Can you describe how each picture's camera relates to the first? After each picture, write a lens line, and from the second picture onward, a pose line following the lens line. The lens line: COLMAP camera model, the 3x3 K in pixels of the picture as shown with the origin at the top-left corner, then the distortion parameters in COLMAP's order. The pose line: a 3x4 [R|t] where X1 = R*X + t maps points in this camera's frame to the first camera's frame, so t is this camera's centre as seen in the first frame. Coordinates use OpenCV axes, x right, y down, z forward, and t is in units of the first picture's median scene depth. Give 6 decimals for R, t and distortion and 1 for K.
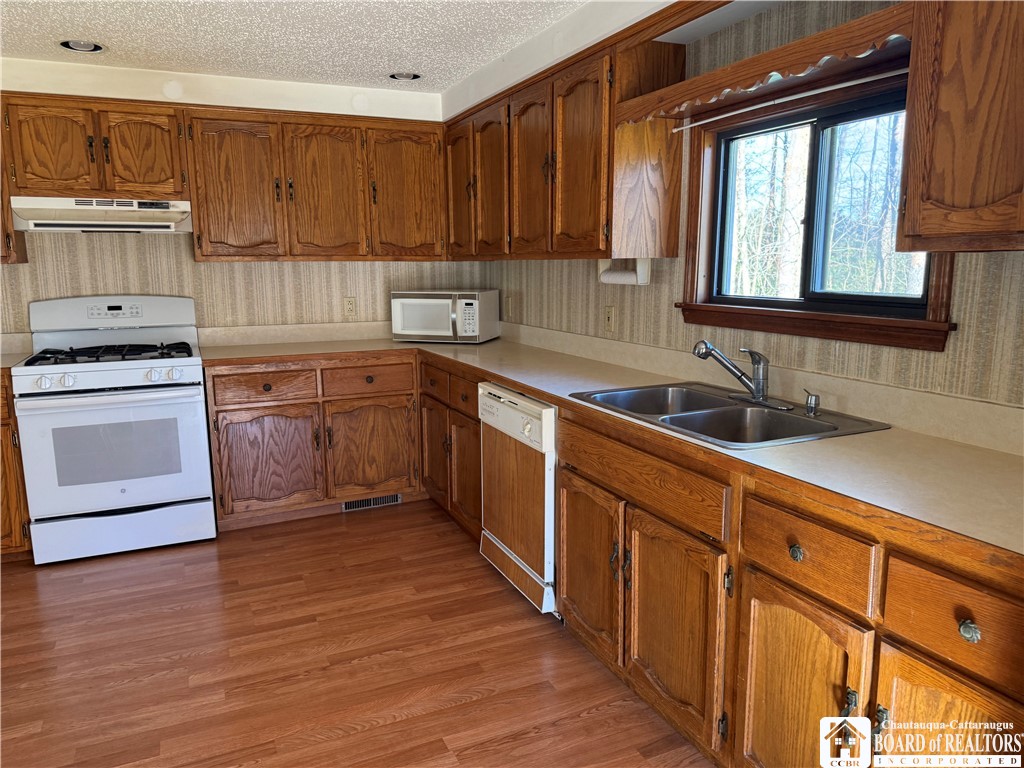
lens RADIAL K [[730.3, 0, 512.5], [0, 730.3, 388.8], [0, 0, 1]] dist [0.042147, -0.049431]
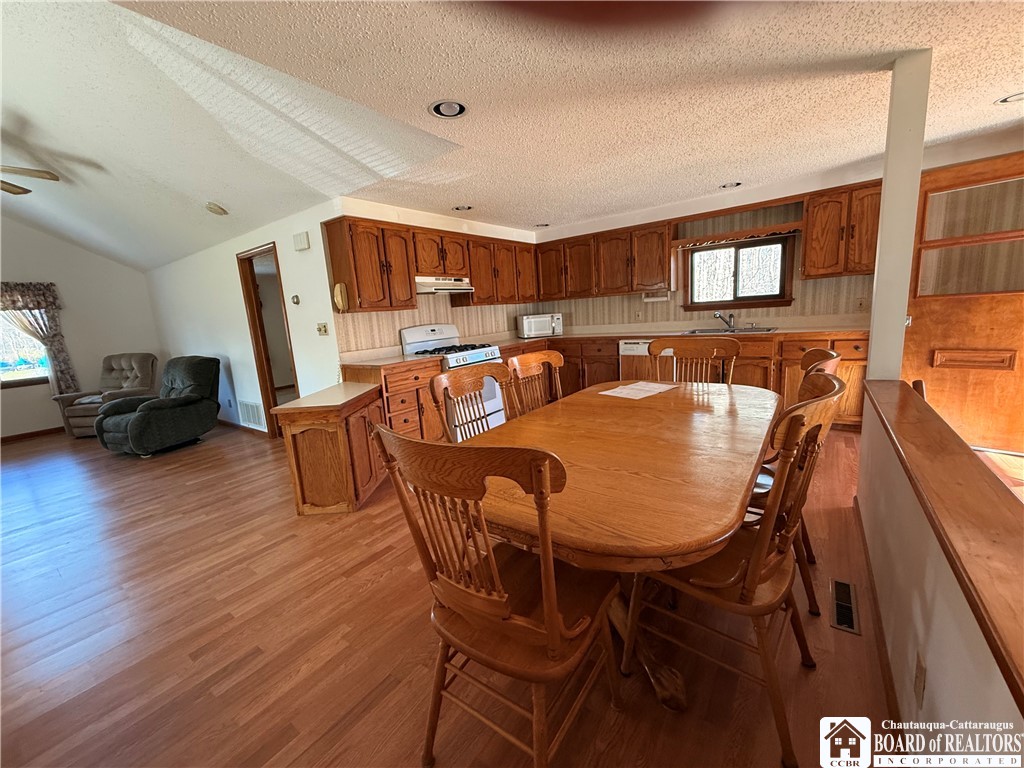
lens RADIAL K [[407.4, 0, 515.1], [0, 407.4, 380.3], [0, 0, 1]] dist [0.000395, 0.000033]
pose [[0.871297, -0.136495, 0.471392, -1.087531], [0.147670, 0.988946, 0.013409, 0.058906], [-0.468011, 0.057927, 0.881822, -0.137463]]
